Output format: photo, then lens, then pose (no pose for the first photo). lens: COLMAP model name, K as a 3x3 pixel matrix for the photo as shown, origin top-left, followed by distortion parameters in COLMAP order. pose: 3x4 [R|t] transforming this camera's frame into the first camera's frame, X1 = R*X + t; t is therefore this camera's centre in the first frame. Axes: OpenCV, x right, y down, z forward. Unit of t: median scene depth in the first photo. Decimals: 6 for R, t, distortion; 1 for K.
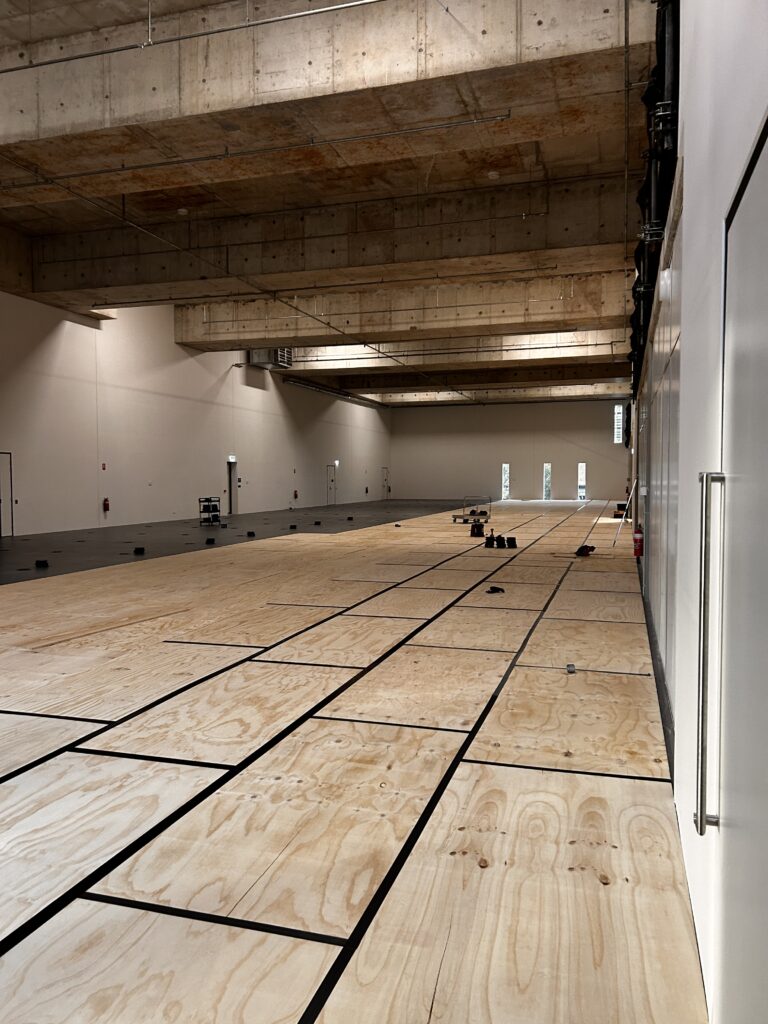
lens RADIAL K [[767.6, 0, 386.4], [0, 767.6, 516.2], [0, 0, 1]] dist [0.063772, -0.073188]
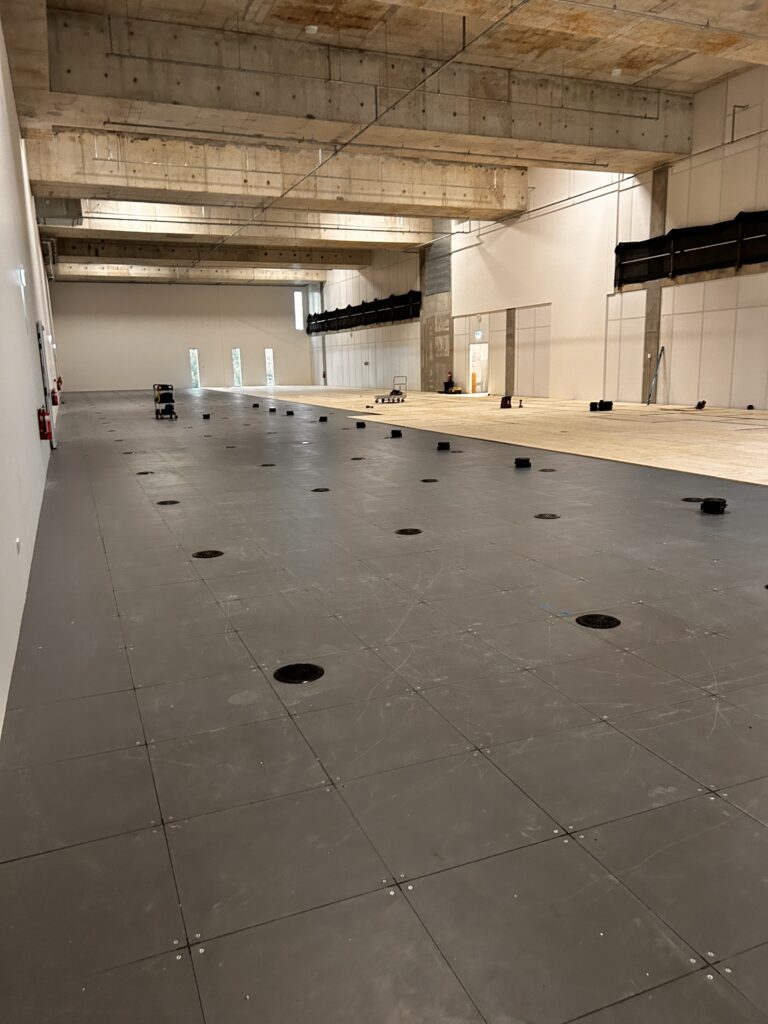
lens RADIAL K [[767.6, 0, 386.4], [0, 767.6, 516.2], [0, 0, 1]] dist [0.063772, -0.073188]
pose [[0.774897, -0.137939, 0.616853, -1.350142], [0.051549, 0.986438, 0.155828, -0.003254], [-0.629982, -0.088953, 0.771499, 0.435387]]
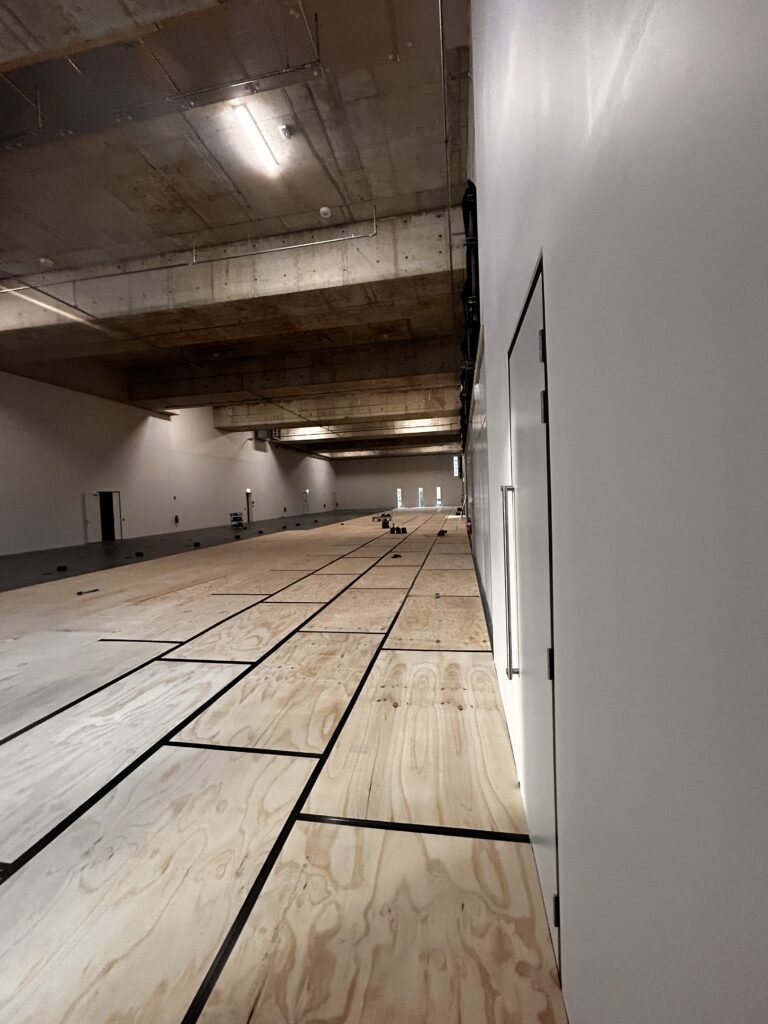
lens RADIAL K [[414.3, 0, 384.0], [0, 414.3, 512.0], [0, 0, 1]] dist [-0.002075, -0.000146]
pose [[0.992583, -0.038259, 0.115389, 0.000657], [0.040063, 0.999108, -0.013353, 0.001431], [-0.114775, 0.017877, 0.993231, 0.006438]]
